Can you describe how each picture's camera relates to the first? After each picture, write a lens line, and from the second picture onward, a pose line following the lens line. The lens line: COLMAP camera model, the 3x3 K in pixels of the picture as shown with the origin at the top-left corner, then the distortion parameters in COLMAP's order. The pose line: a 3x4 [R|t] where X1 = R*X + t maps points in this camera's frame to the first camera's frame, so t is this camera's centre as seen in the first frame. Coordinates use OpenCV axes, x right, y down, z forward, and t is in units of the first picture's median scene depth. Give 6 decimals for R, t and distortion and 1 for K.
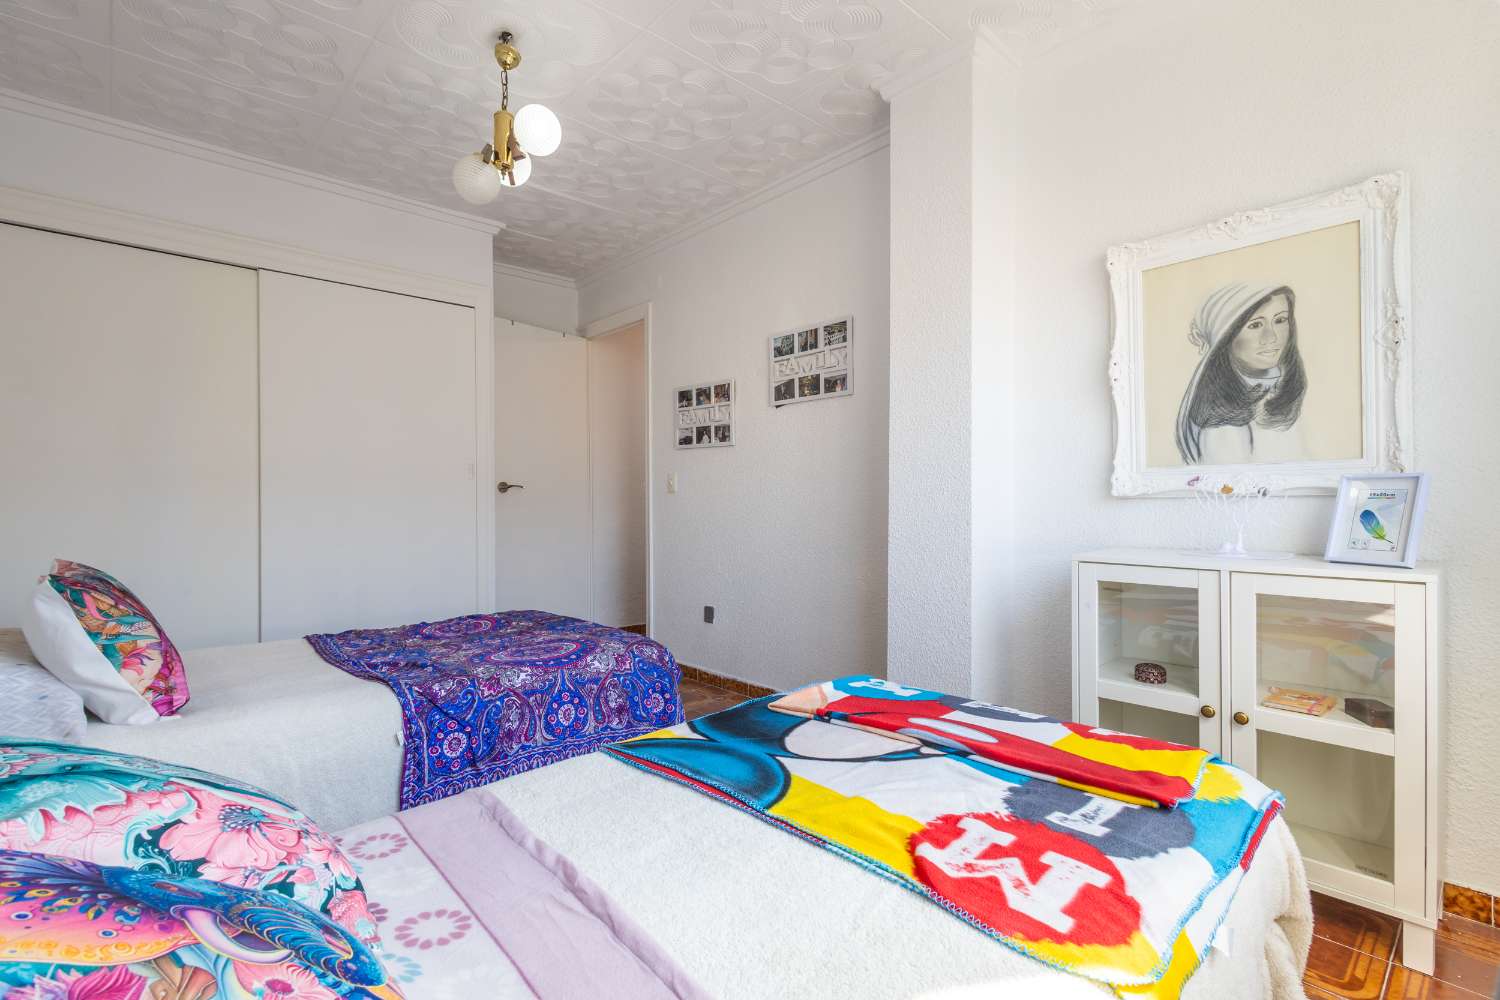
lens RADIAL K [[702.7, 0, 747.9], [0, 702.7, 498.8], [0, 0, 1]] dist [0.010628, -0.000909]
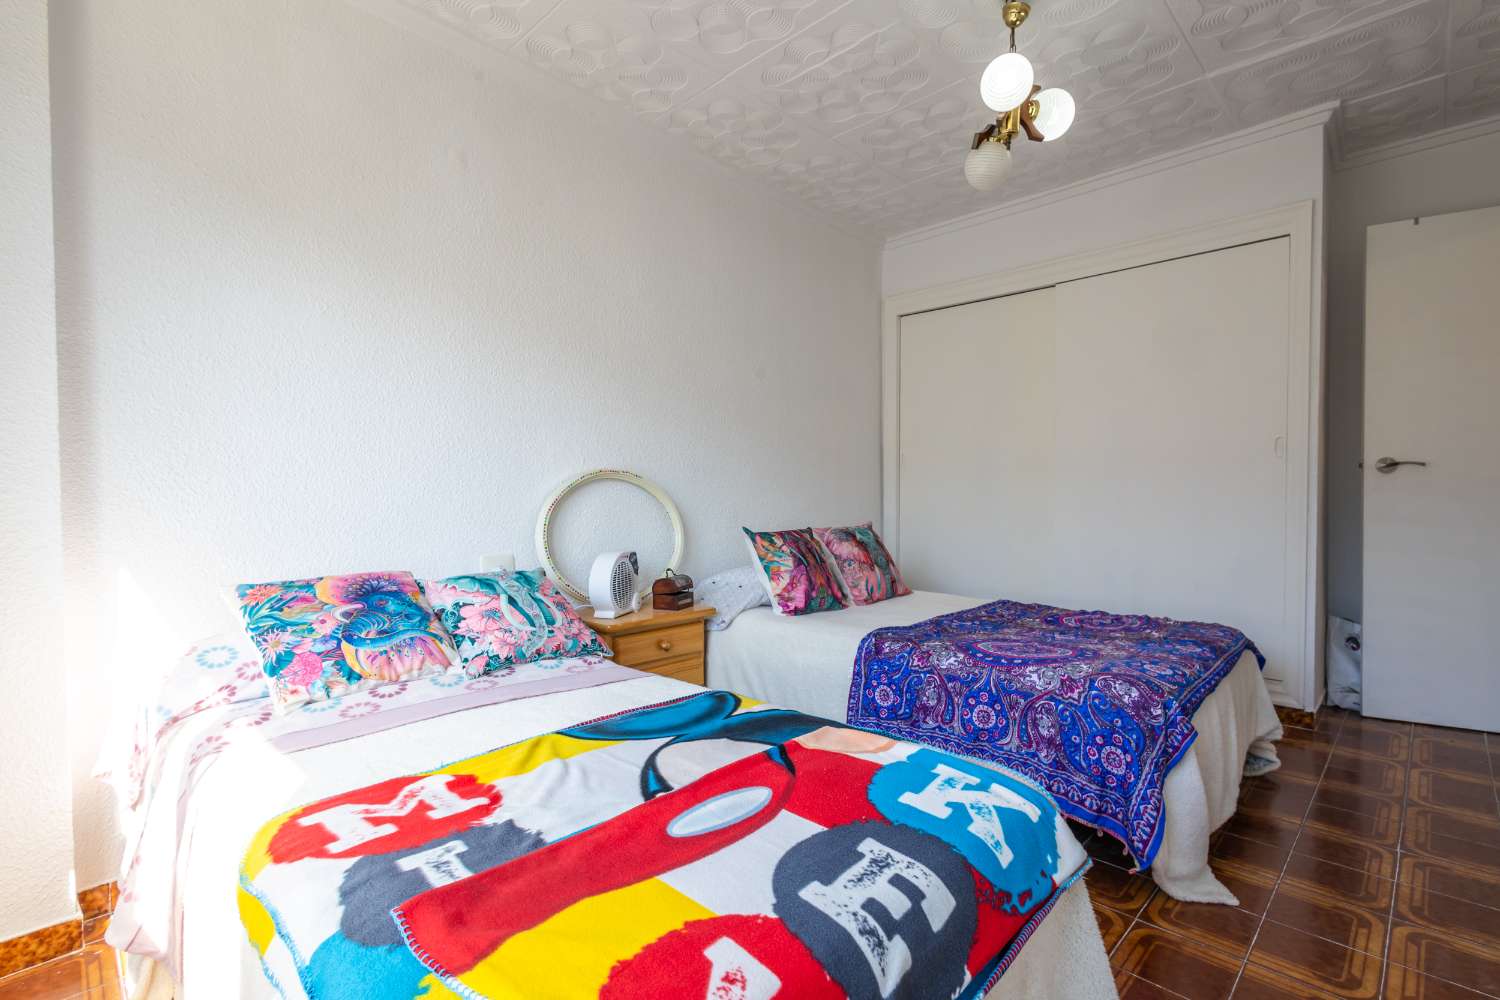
lens RADIAL K [[702.7, 0, 747.8], [0, 702.7, 495.7], [0, 0, 1]] dist [0.010628, -0.000909]
pose [[0.037437, 0.015290, -0.999182, 0.851243], [0.006422, 0.999859, 0.015541, -0.000736], [0.999278, -0.006998, 0.037333, 0.855062]]
